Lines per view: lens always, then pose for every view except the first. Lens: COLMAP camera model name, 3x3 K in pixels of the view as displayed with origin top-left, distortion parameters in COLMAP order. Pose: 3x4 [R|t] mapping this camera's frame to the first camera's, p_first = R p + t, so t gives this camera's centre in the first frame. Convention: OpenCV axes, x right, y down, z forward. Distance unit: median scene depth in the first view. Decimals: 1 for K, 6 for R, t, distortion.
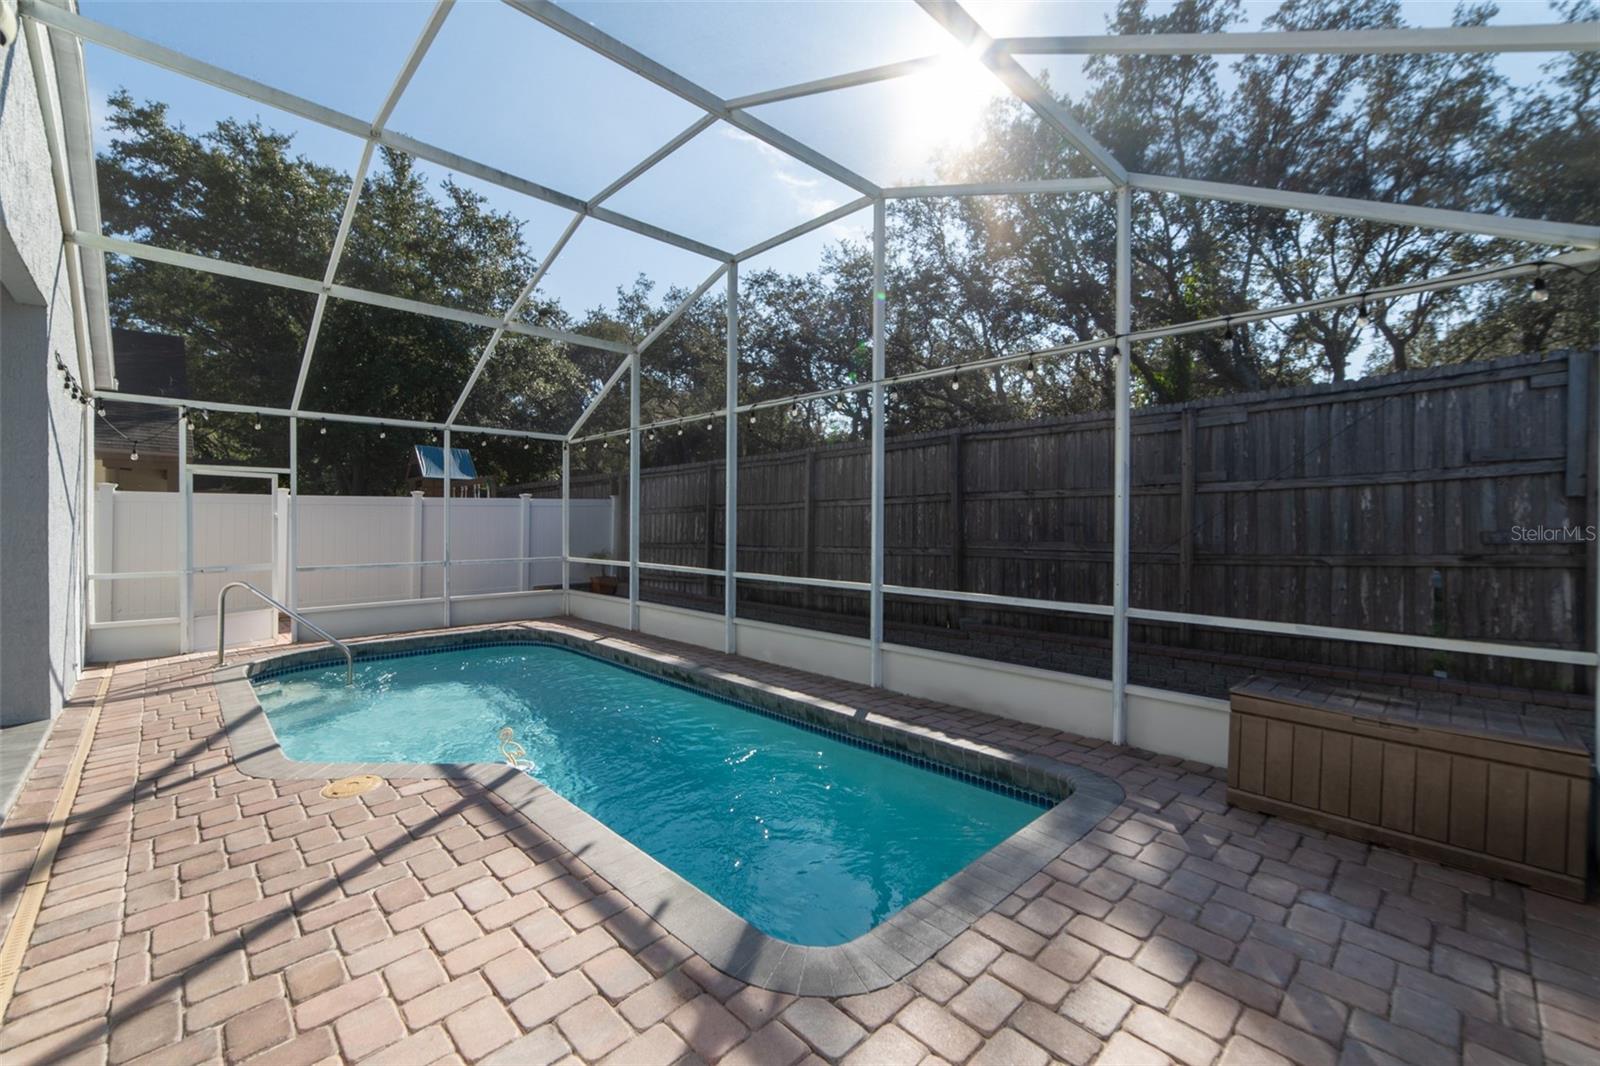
lens RADIAL K [[667.4, 0, 800.0], [0, 667.4, 533.0], [0, 0, 1]] dist [-0.000789, 0.000147]
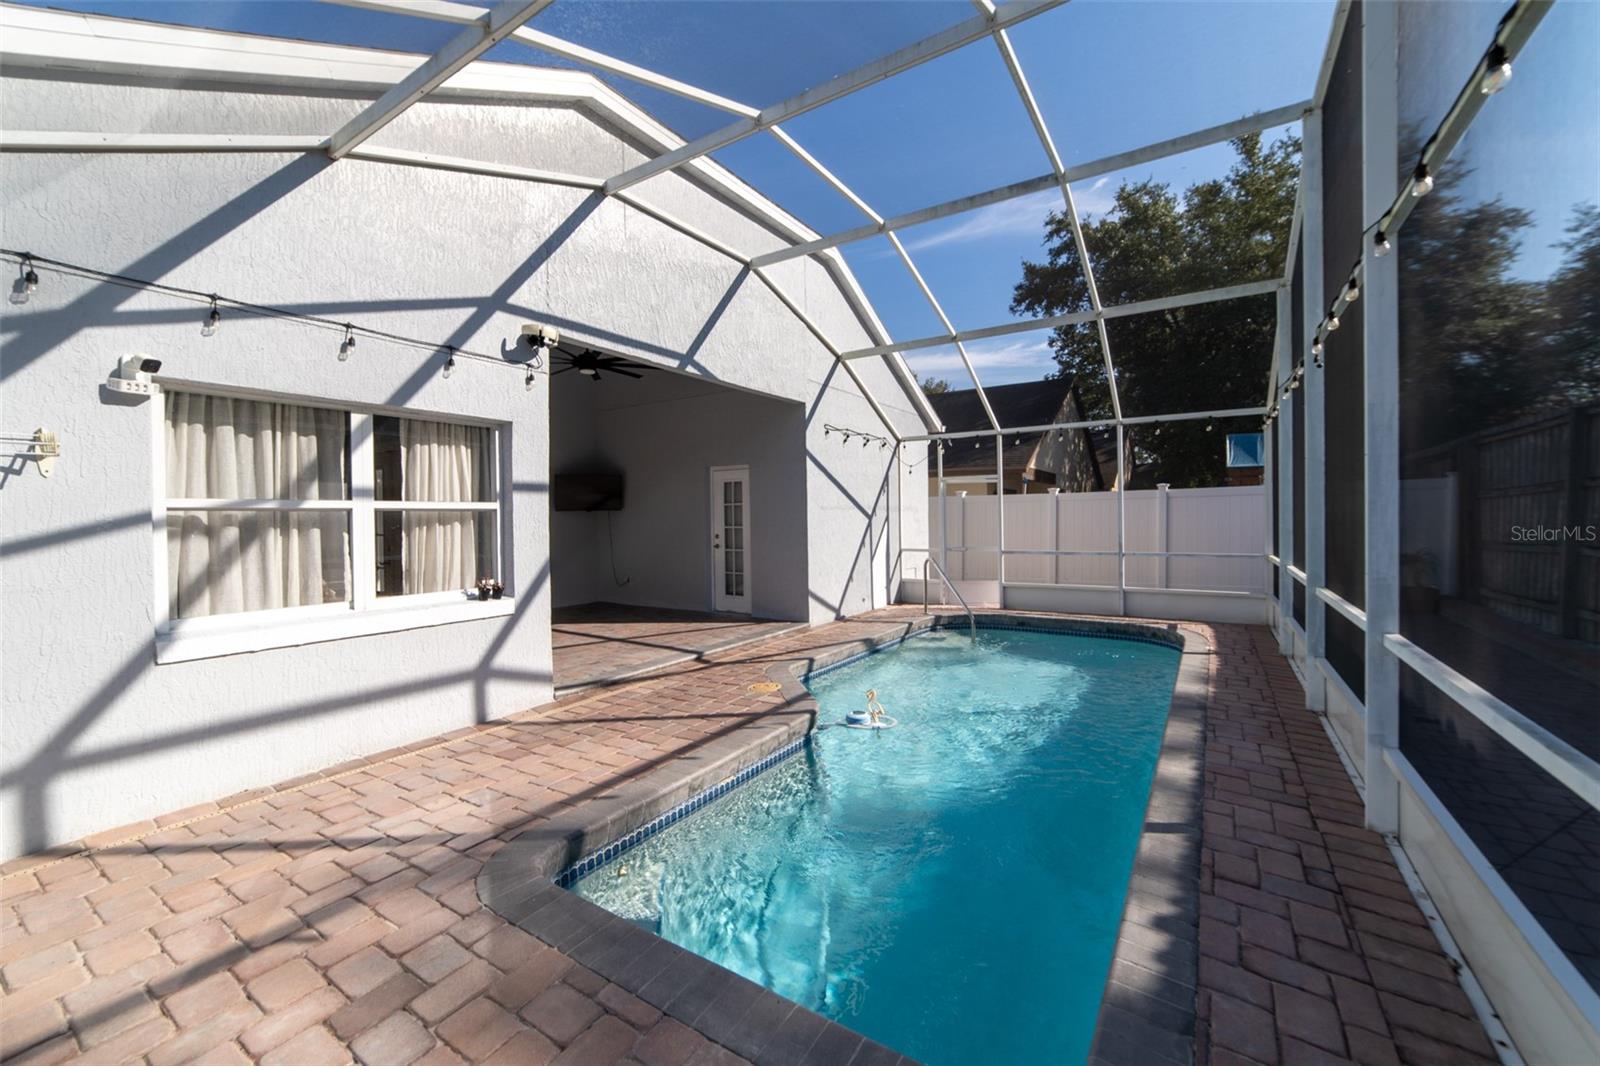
lens RADIAL K [[636.3, 0, 786.7], [0, 636.3, 525.0], [0, 0, 1]] dist [-0.007272, 0.007553]
pose [[0.201985, 0.003014, -0.979384, 0.457087], [-0.000067, 0.999995, 0.003063, 0.000549], [0.979389, -0.000553, 0.201985, 0.441920]]
